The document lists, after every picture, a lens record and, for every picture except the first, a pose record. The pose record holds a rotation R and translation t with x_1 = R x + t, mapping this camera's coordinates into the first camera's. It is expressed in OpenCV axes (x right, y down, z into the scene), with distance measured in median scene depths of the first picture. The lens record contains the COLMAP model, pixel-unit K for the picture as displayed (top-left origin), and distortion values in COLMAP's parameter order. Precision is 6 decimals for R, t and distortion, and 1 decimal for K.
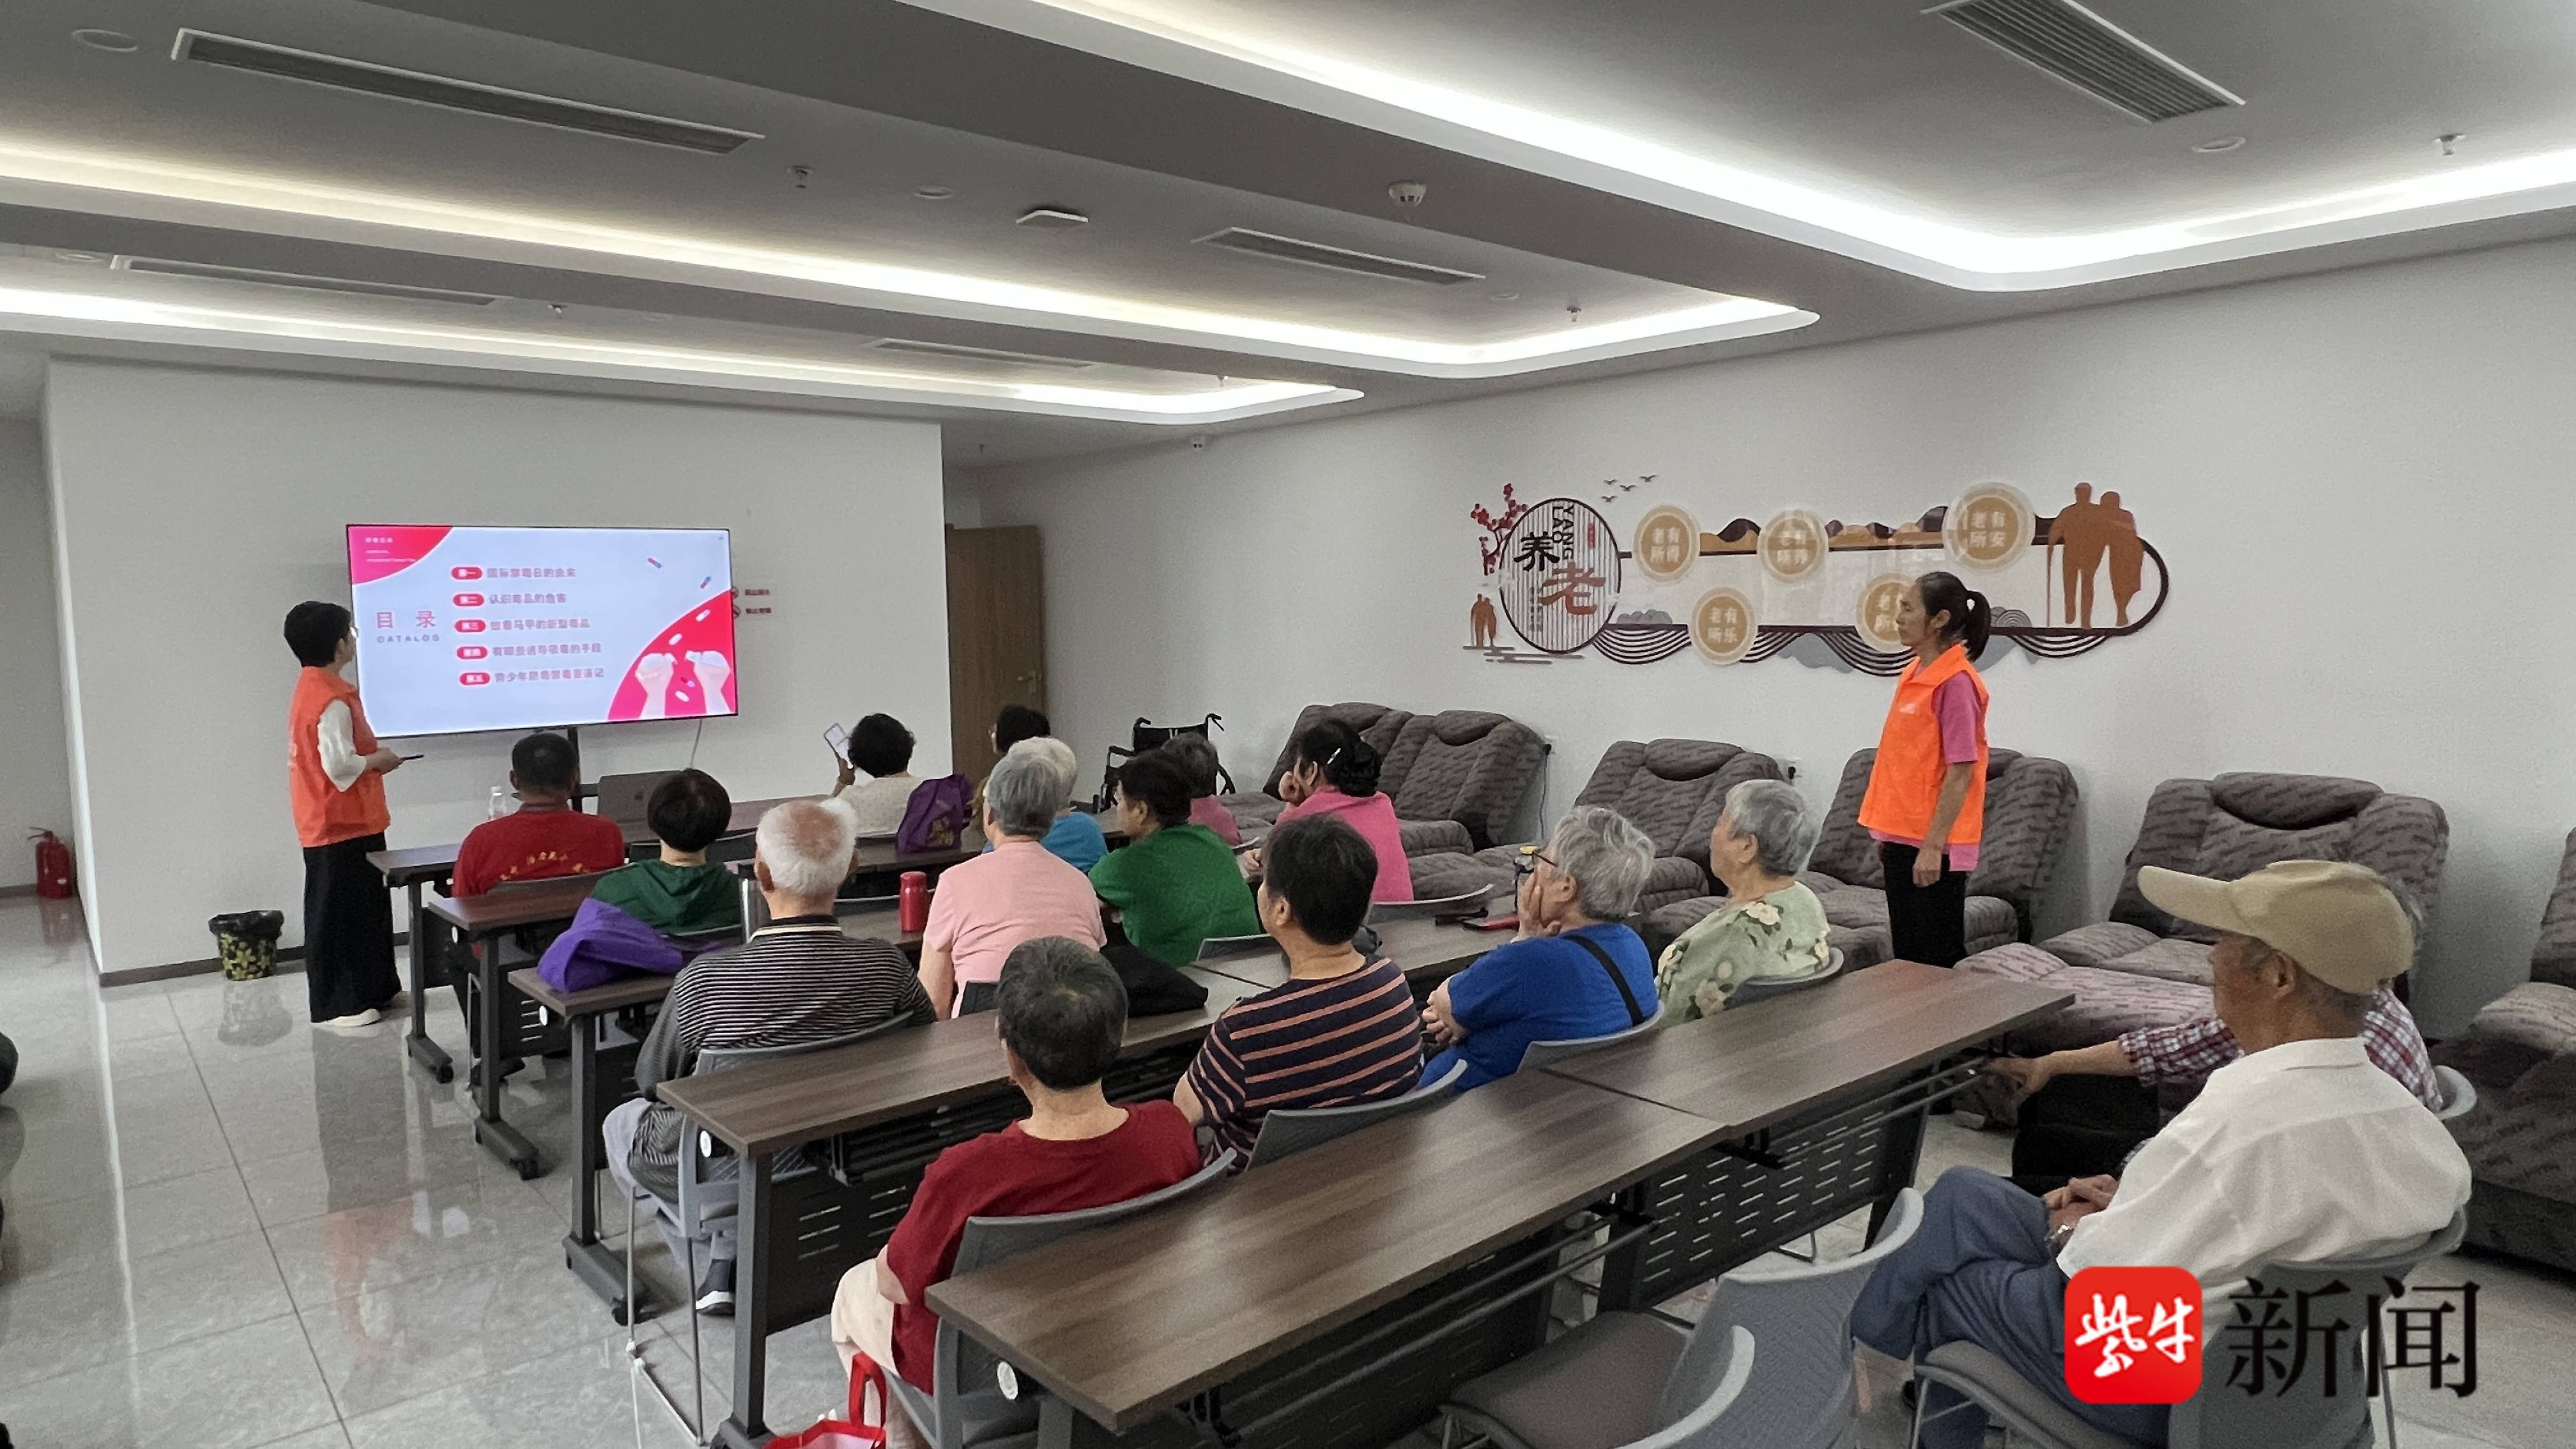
lens RADIAL K [[1486.9, 0, 1280.9], [0, 1486.9, 712.8], [0, 0, 1]] dist [0.007885, 0.001240]
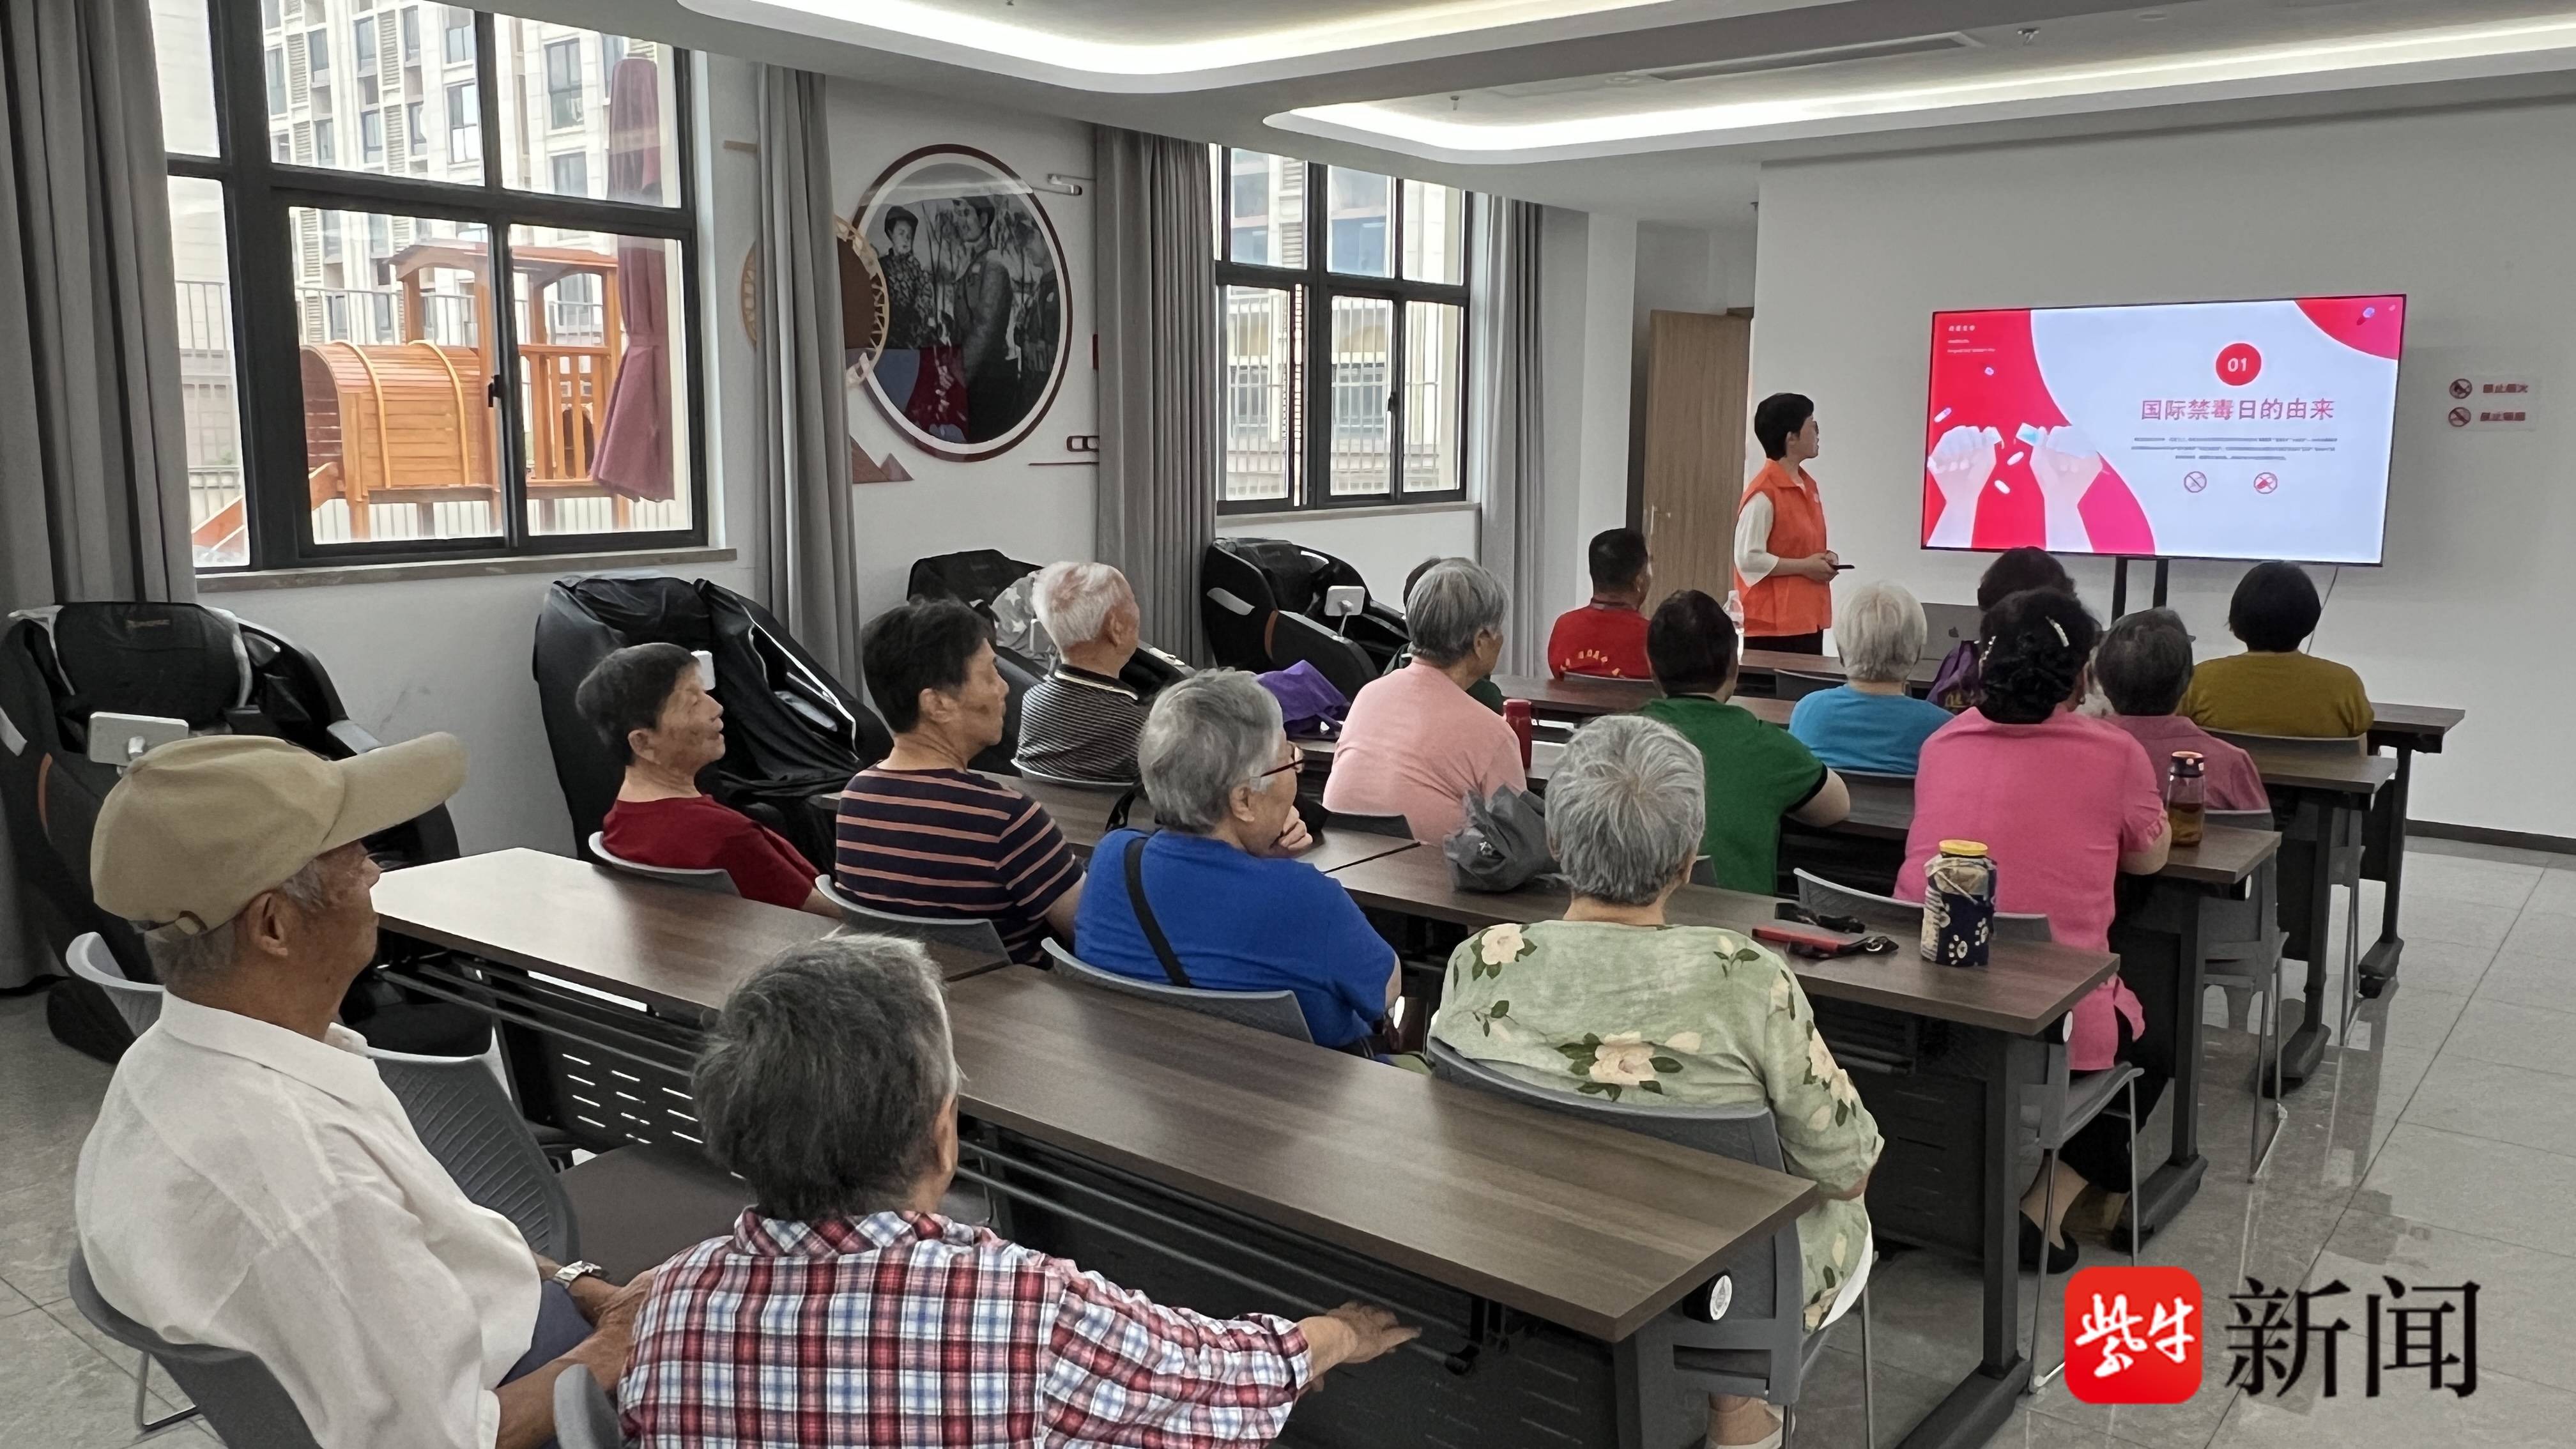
lens RADIAL K [[1923.4, 0, 1326.5], [0, 1923.4, 776.9], [0, 0, 1]] dist [0.008254, 0.006376]
pose [[0.210821, 0.191672, -0.958549, 0.406651], [-0.086187, 0.980414, 0.177089, -0.019472], [0.973718, 0.045281, 0.223212, 0.319154]]
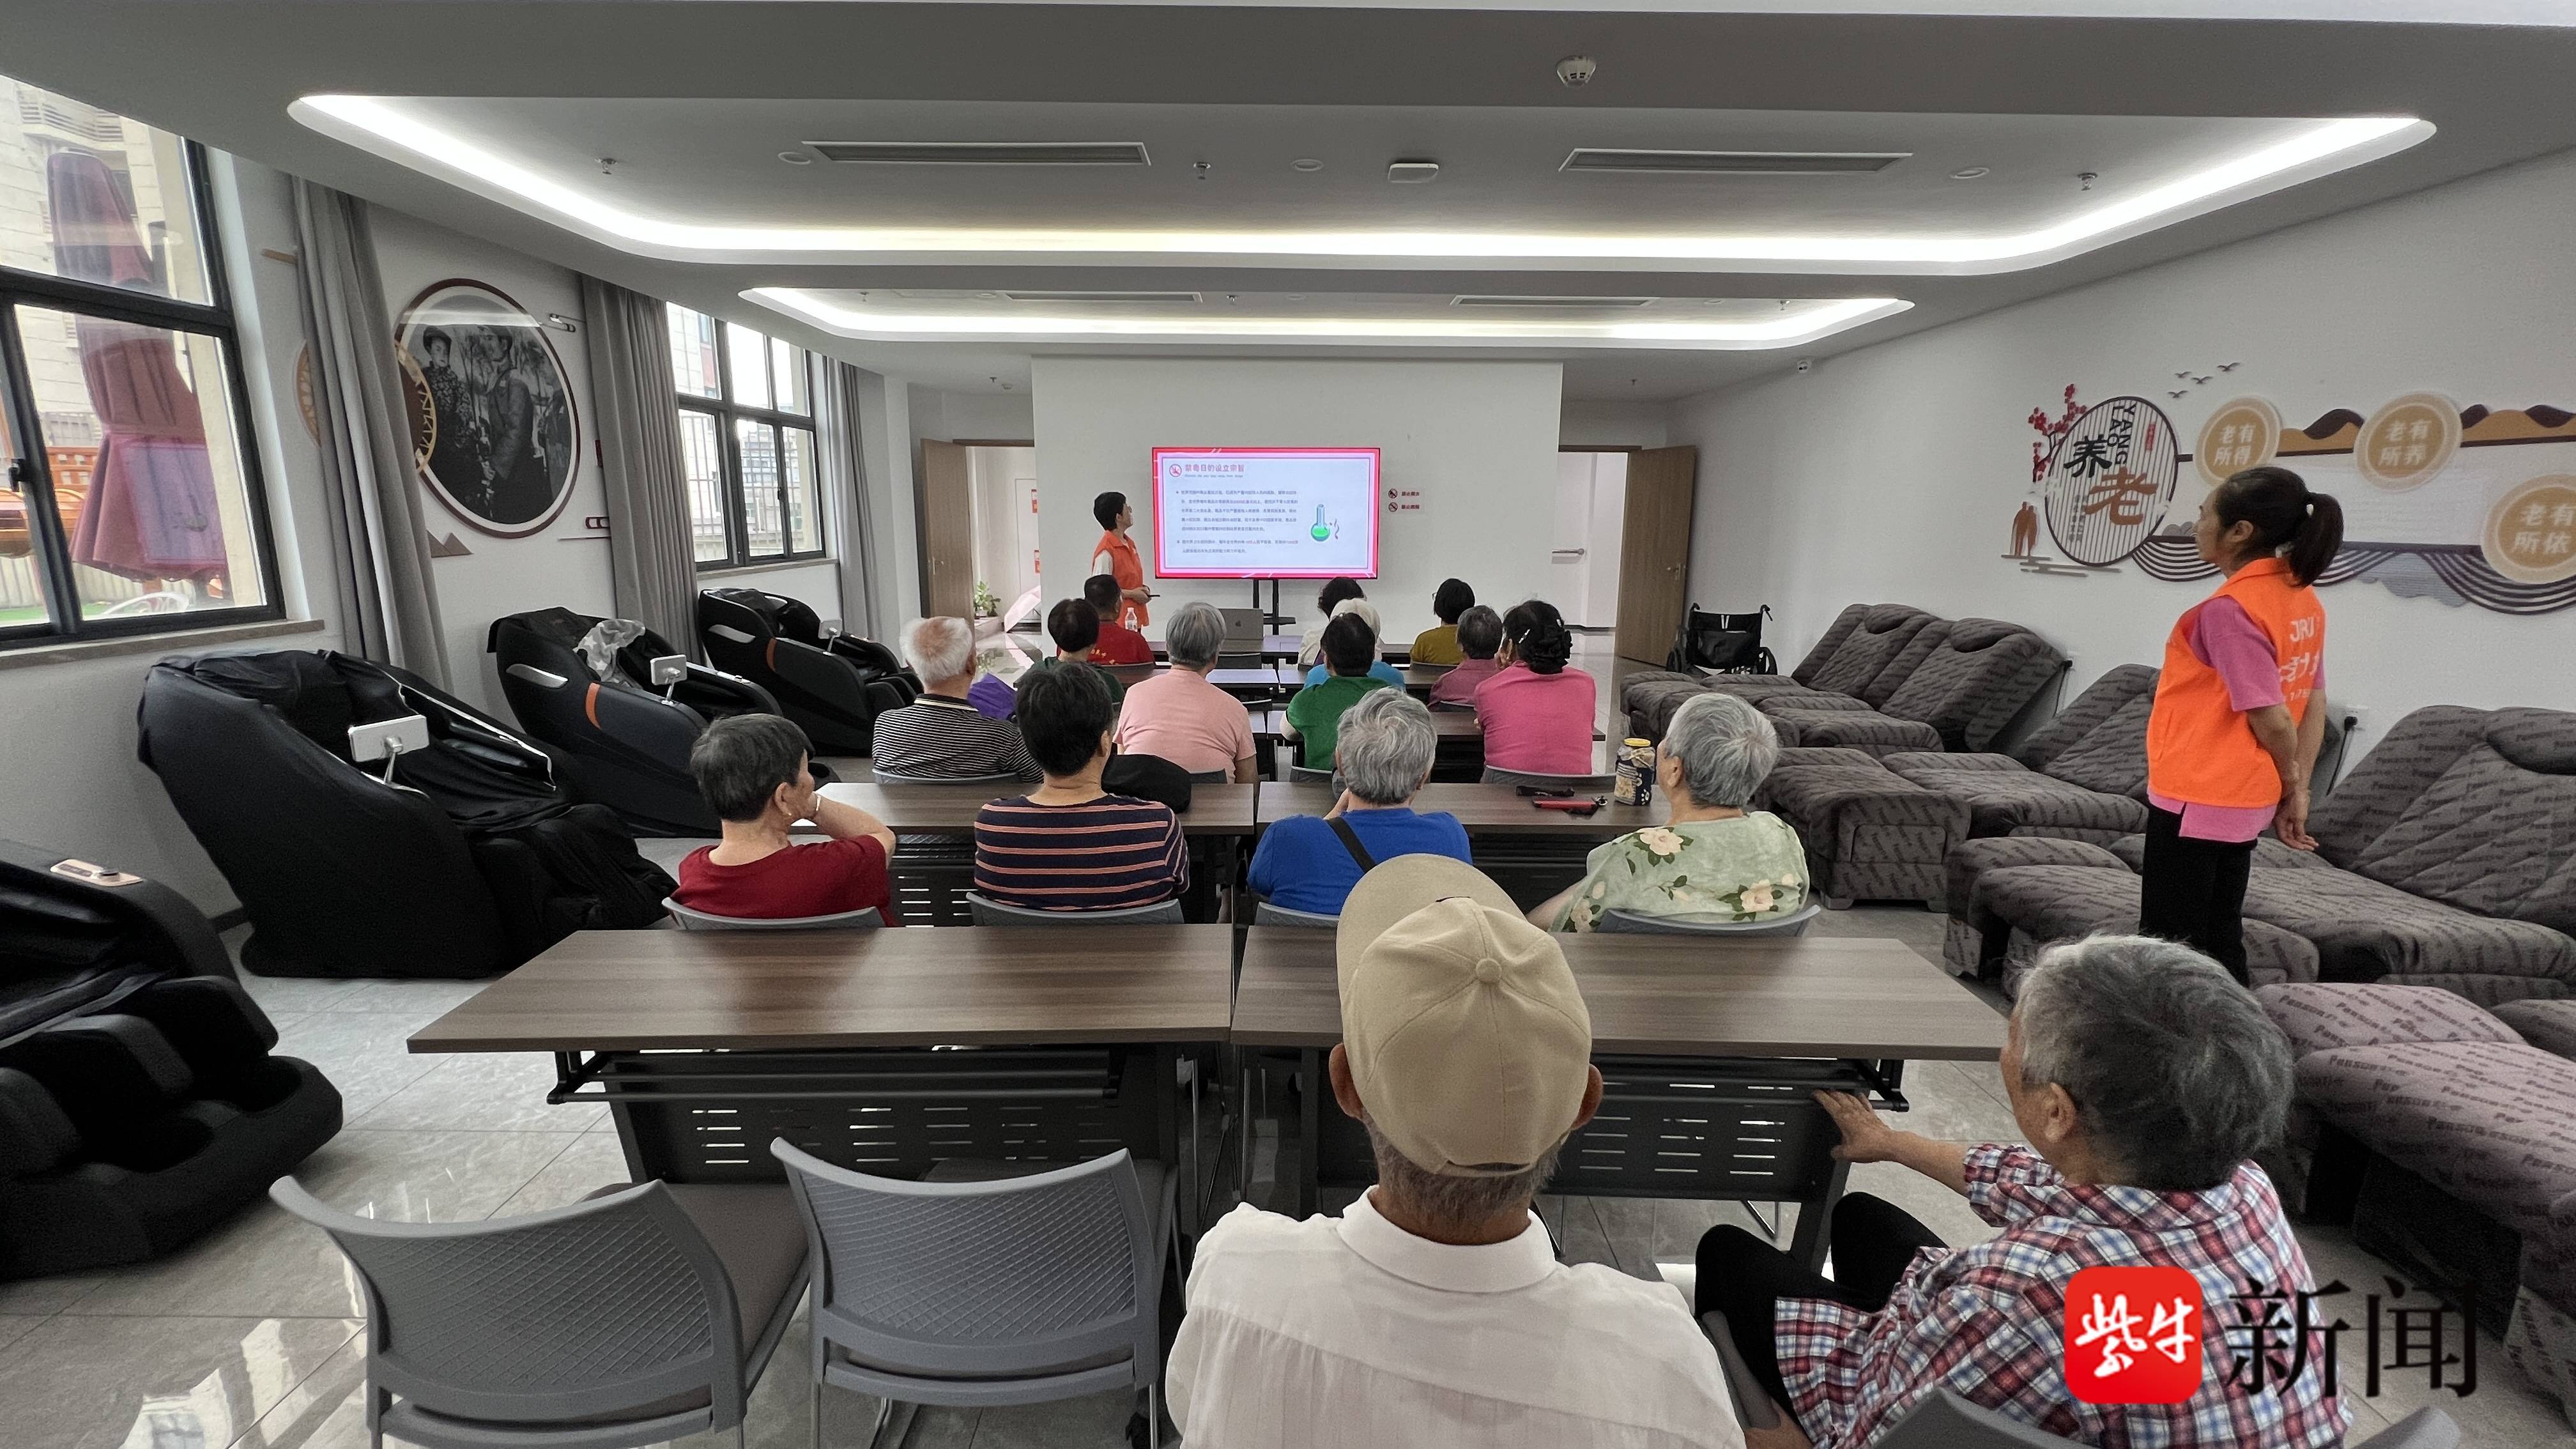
lens RADIAL K [[1033.7, 0, 1288.8], [0, 1033.7, 717.7], [0, 0, 1]] dist [0.002643, 0.000841]
pose [[0.767982, 0.145116, -0.623814, 0.218180], [-0.068511, 0.987018, 0.145263, -0.005357], [0.636796, -0.068822, 0.767955, 0.159925]]
